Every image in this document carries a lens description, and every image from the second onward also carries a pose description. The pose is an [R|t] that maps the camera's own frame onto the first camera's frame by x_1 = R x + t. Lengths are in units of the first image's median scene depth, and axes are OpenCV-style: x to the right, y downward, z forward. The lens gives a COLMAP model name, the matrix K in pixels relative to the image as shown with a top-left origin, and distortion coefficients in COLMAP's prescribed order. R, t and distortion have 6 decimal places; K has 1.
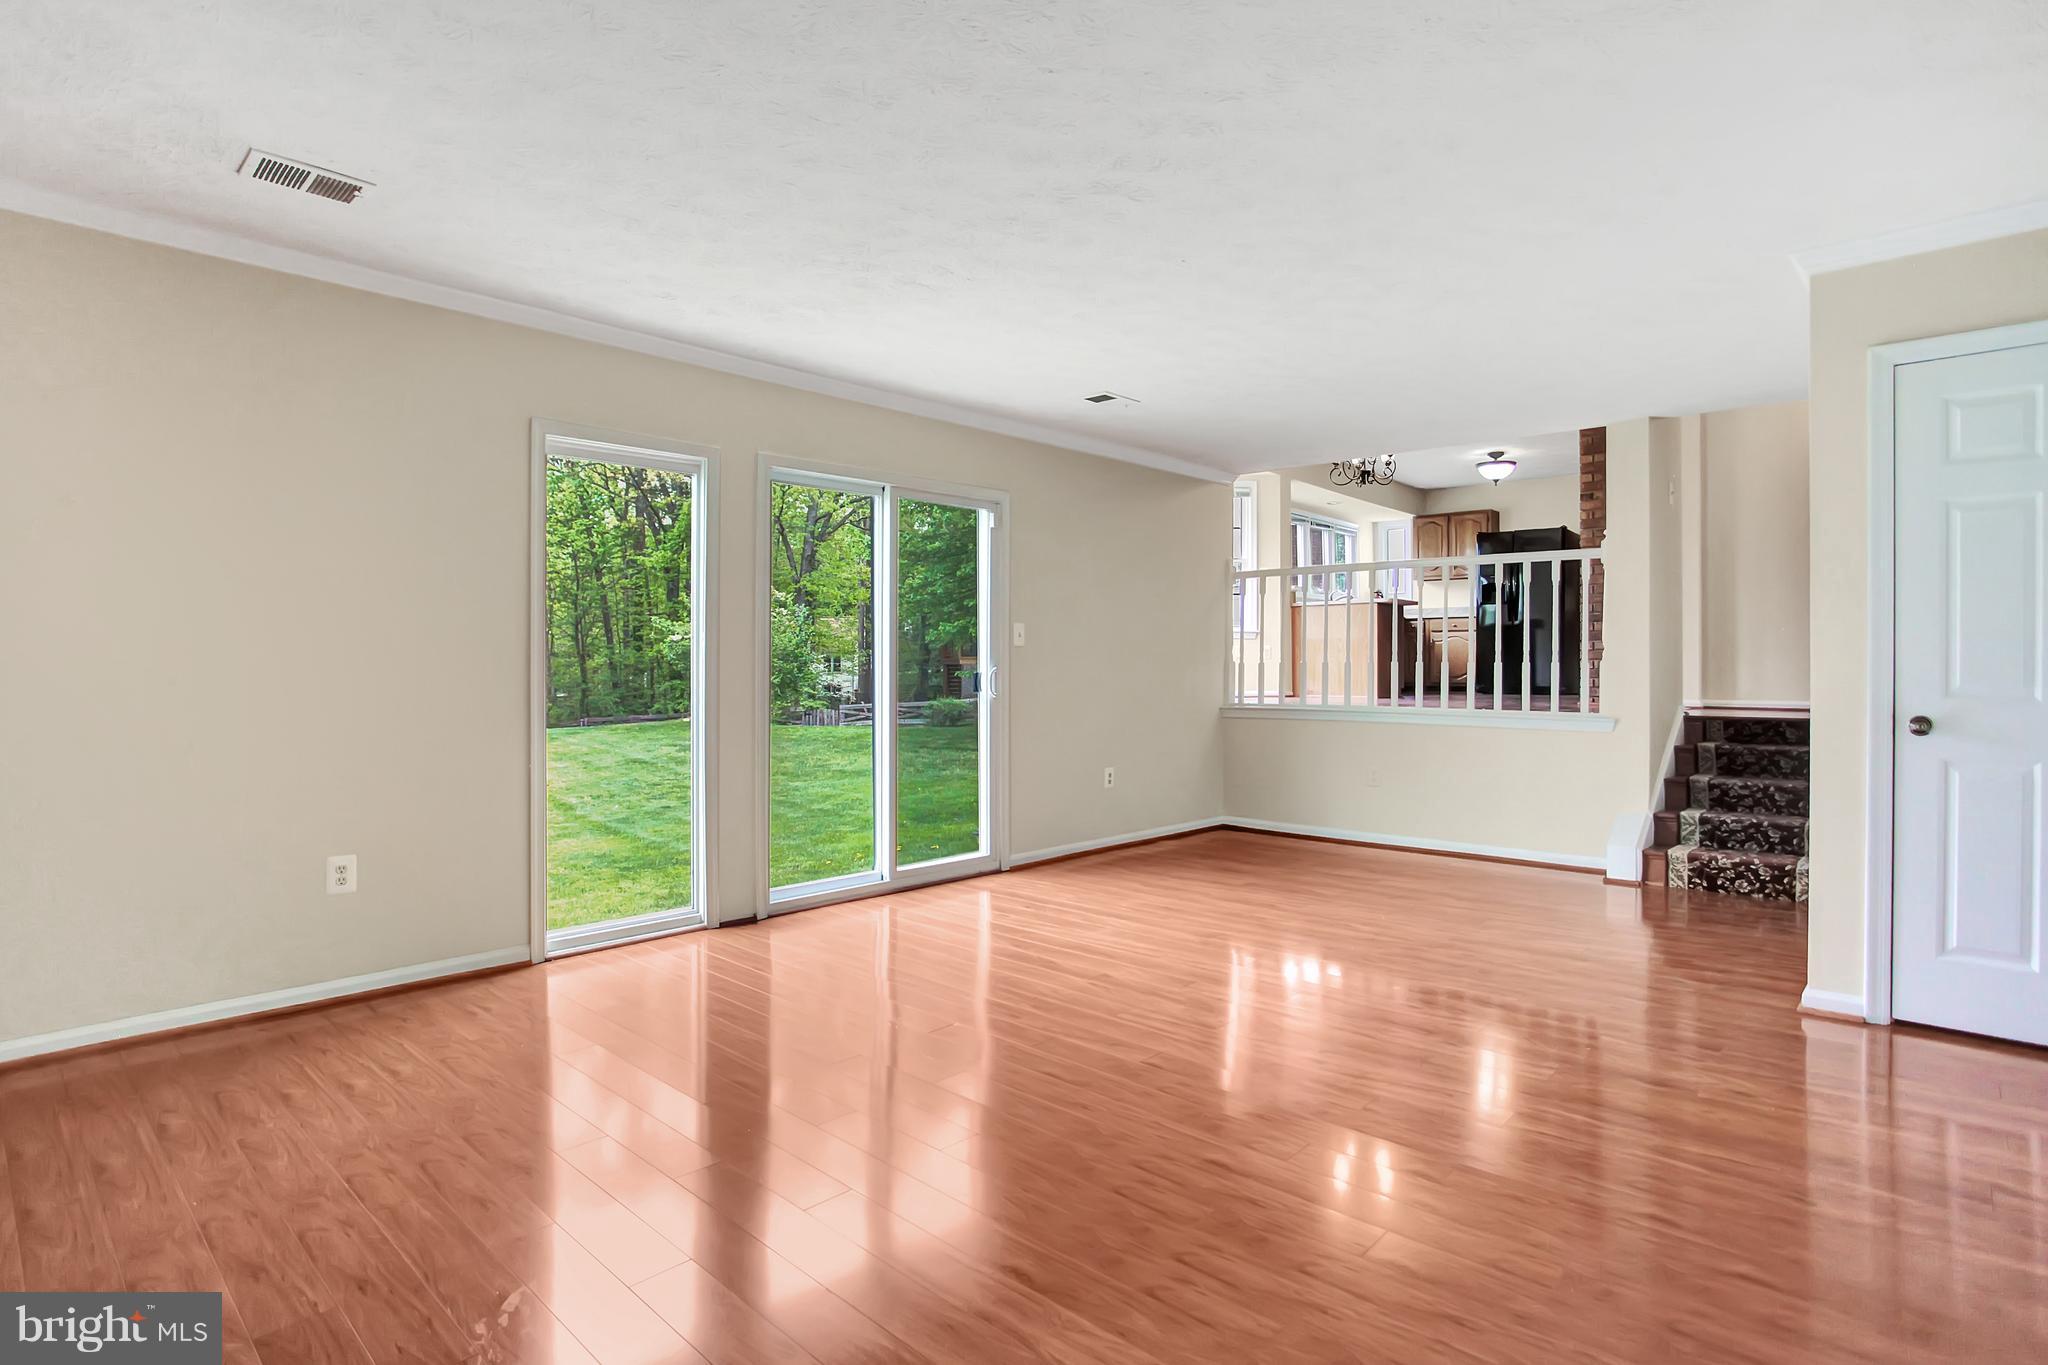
lens RADIAL K [[1026.0, 0, 1017.2], [0, 1026.0, 738.1], [0, 0, 1]] dist [-0.063863, 0.032850]
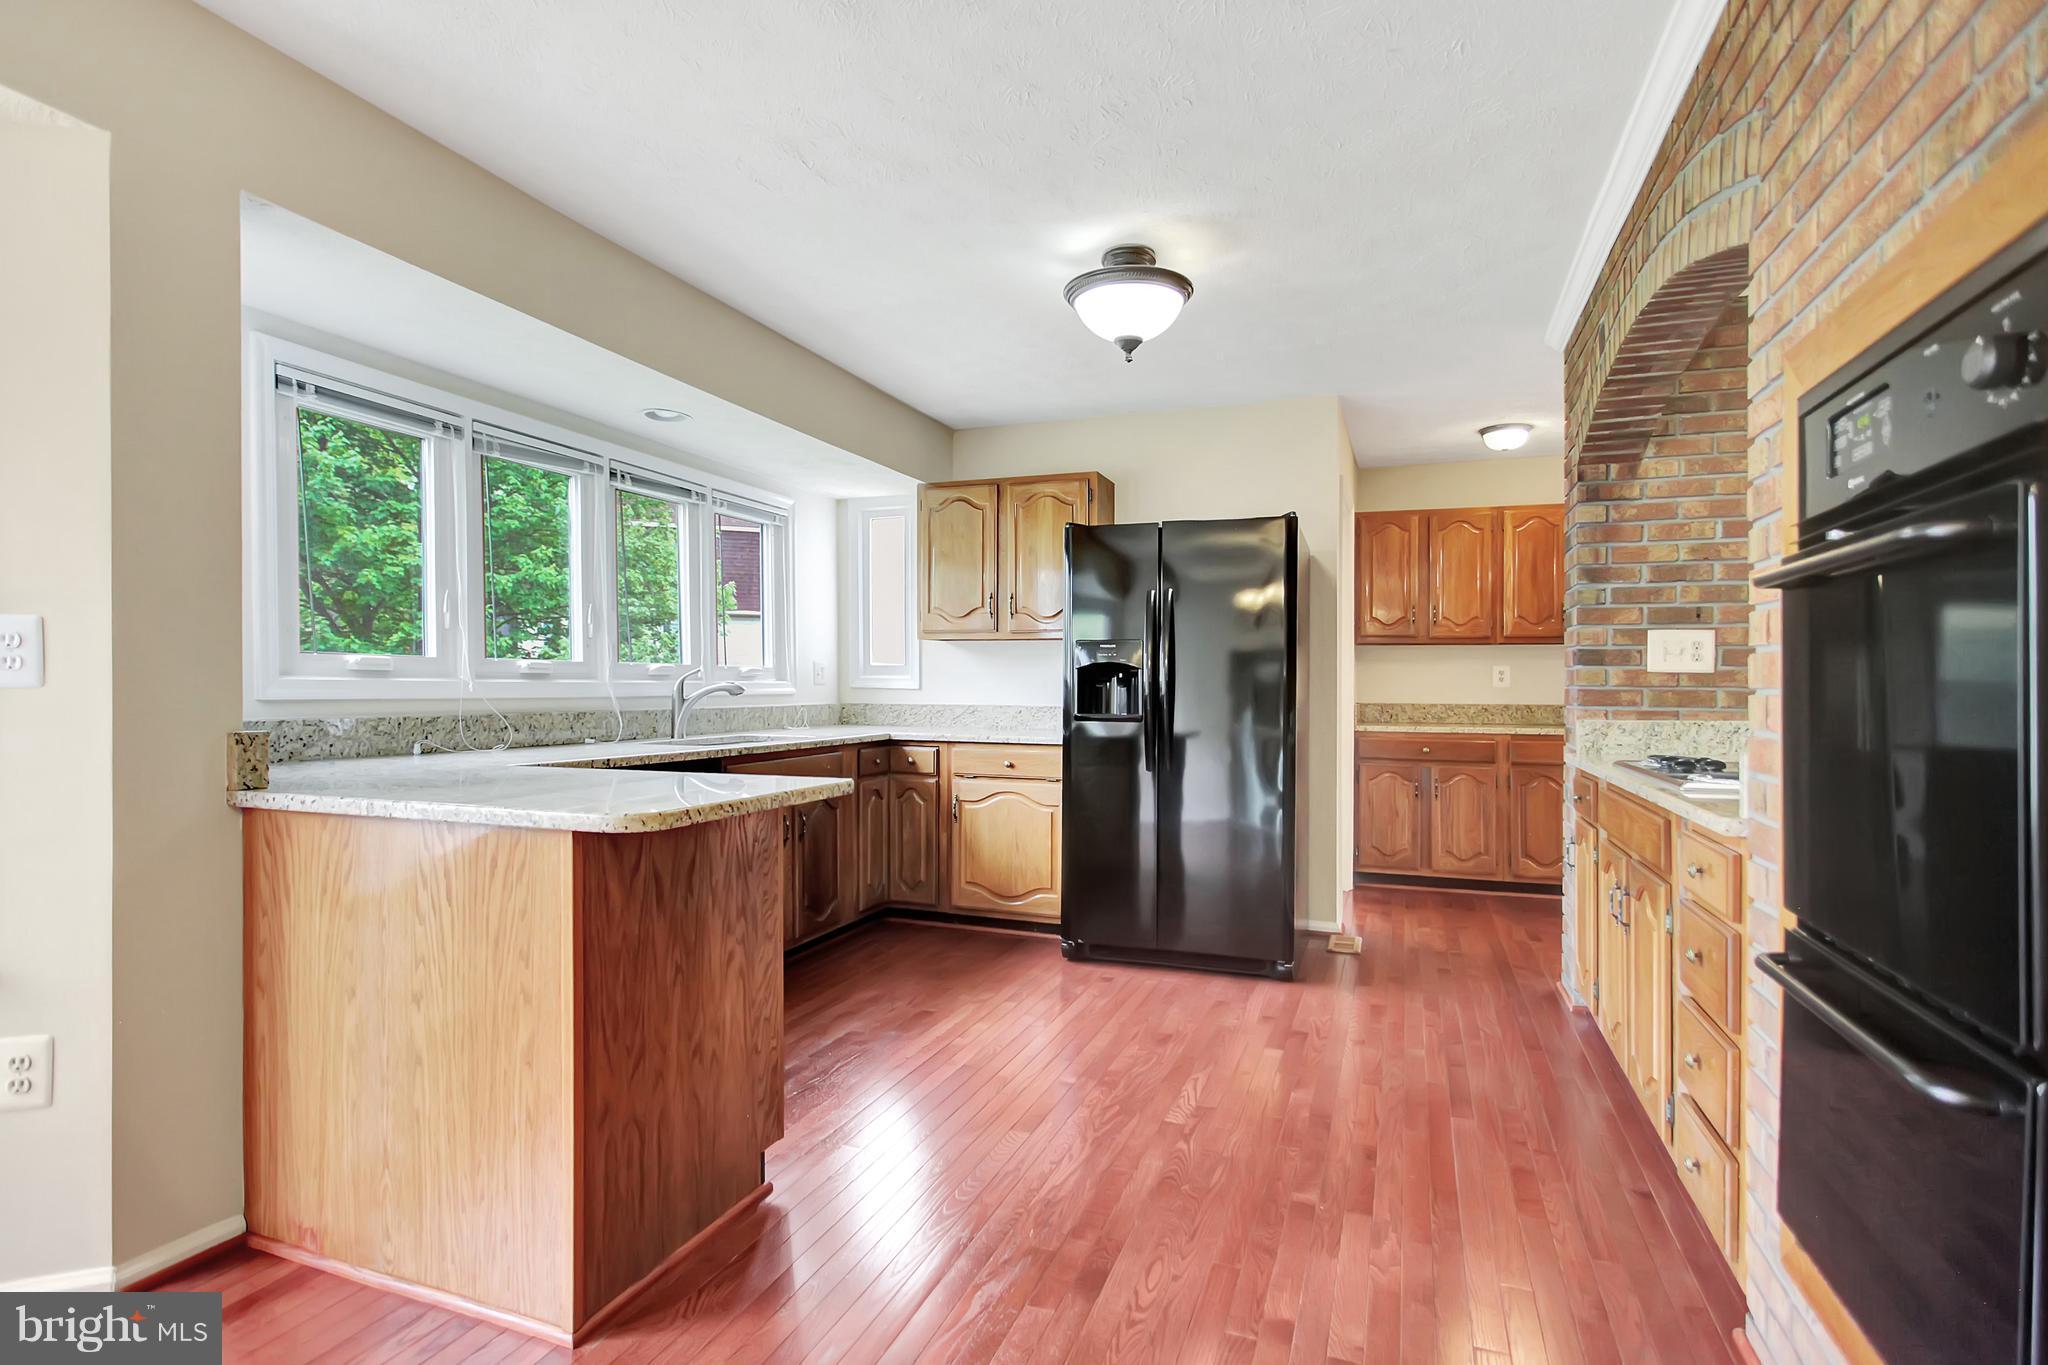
lens RADIAL K [[1036.8, 0, 1031.5], [0, 1036.8, 692.0], [0, 0, 1]] dist [-0.002668, -0.001102]
pose [[0.917193, -0.002250, 0.398436, 0.281918], [0.023406, 0.998561, -0.048242, -0.119831], [-0.397754, 0.053573, 0.915927, 0.639736]]
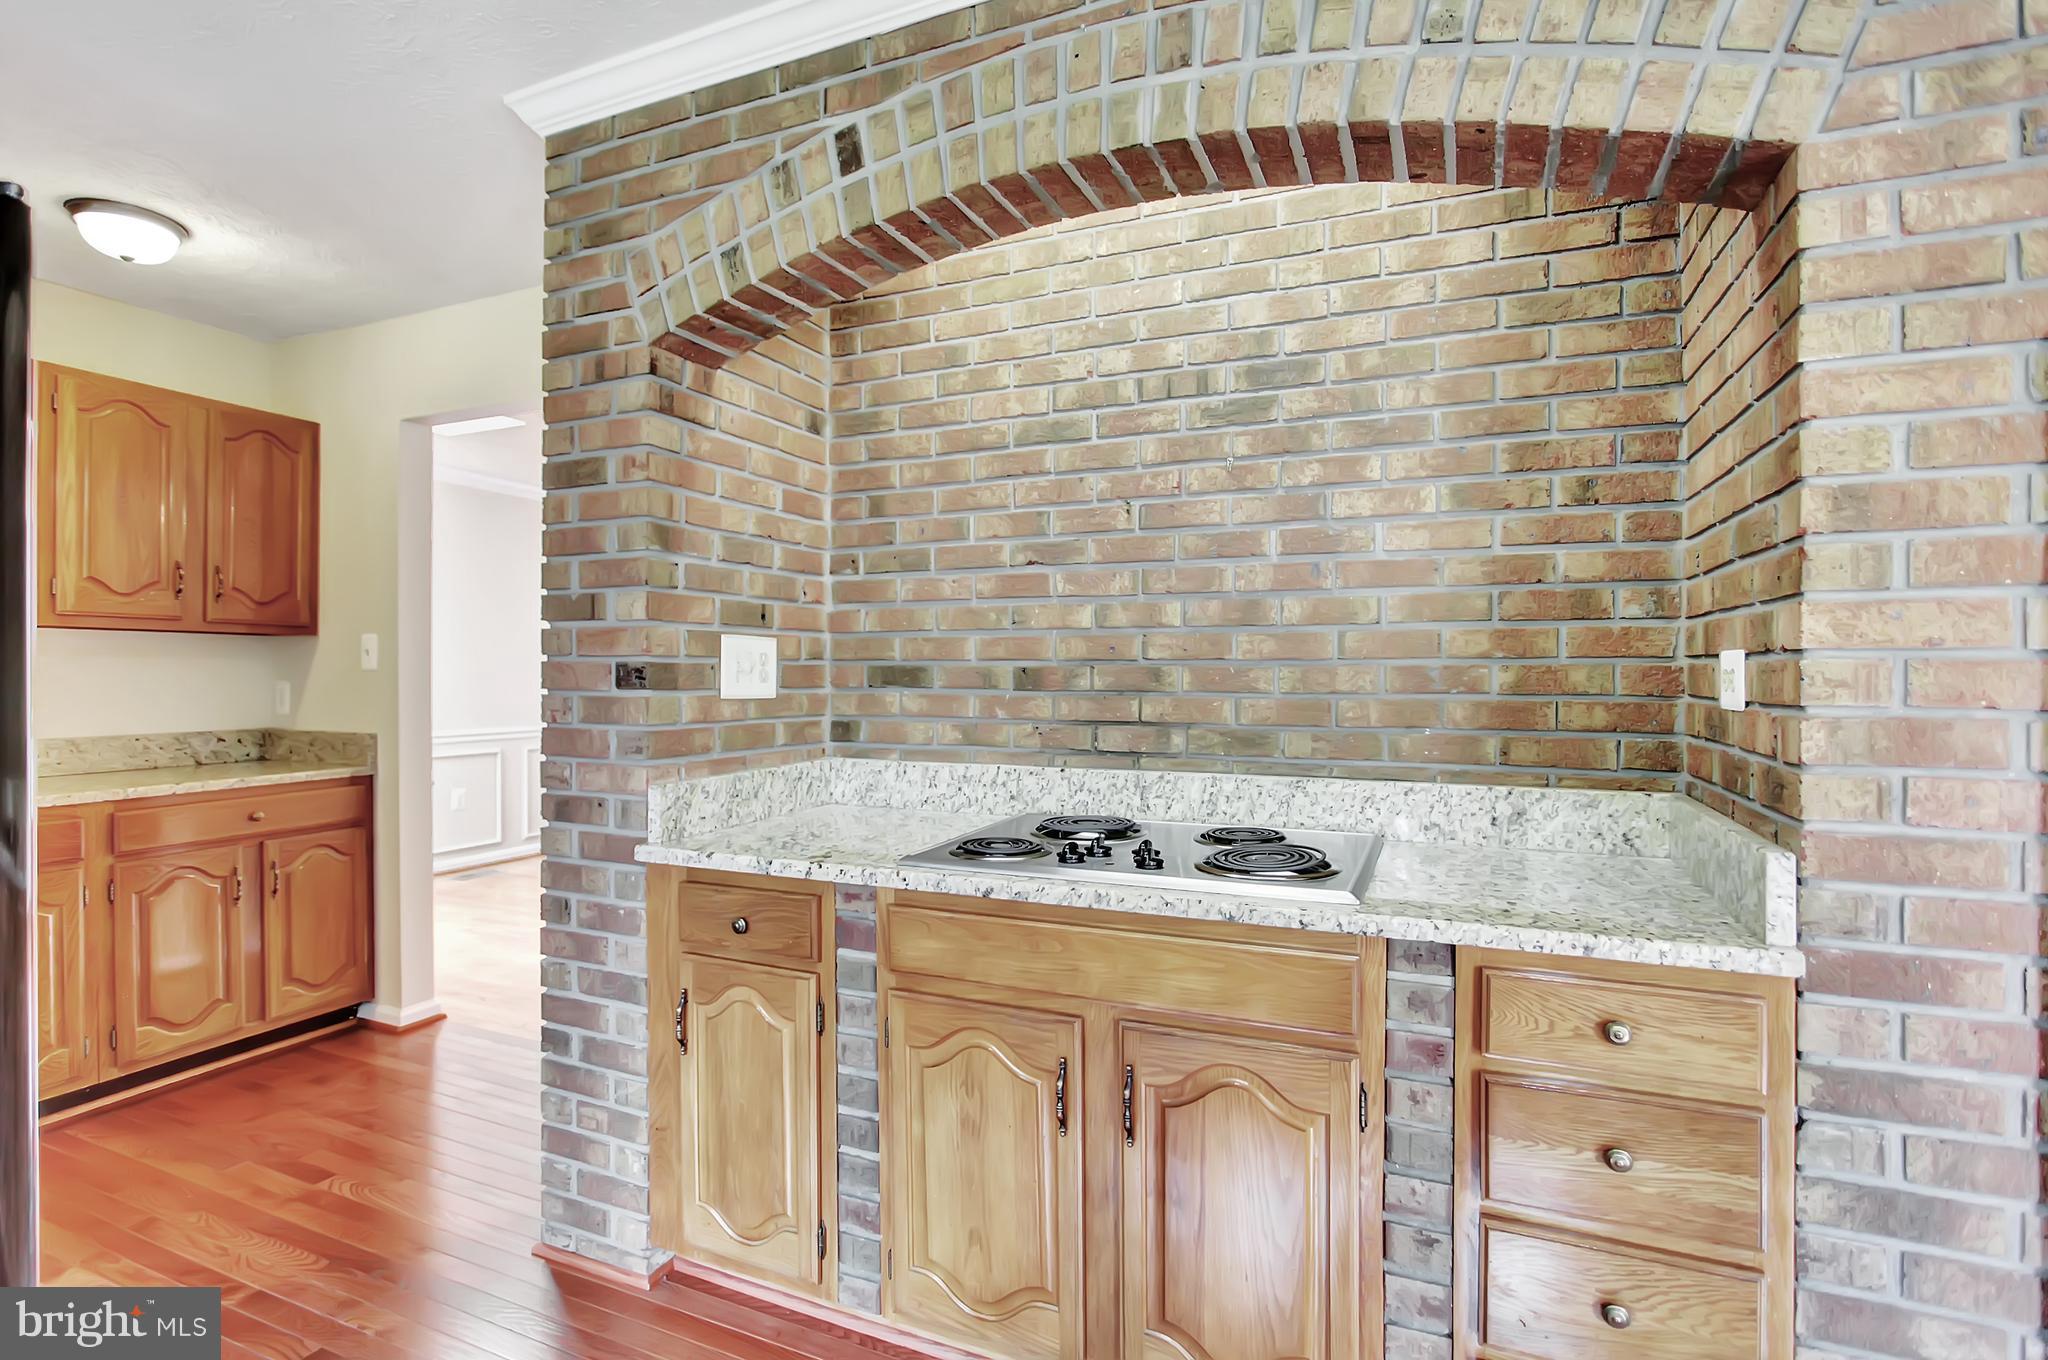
lens RADIAL K [[979.7, 0, 1024.0], [0, 979.7, 680.0], [0, 0, 1]] dist [-0.000424, 0.000677]
pose [[-0.336135, -0.011245, 0.941747, 0.376427], [0.056561, 0.997883, 0.032103, -0.143406], [-0.940114, 0.064057, -0.334787, 0.862828]]
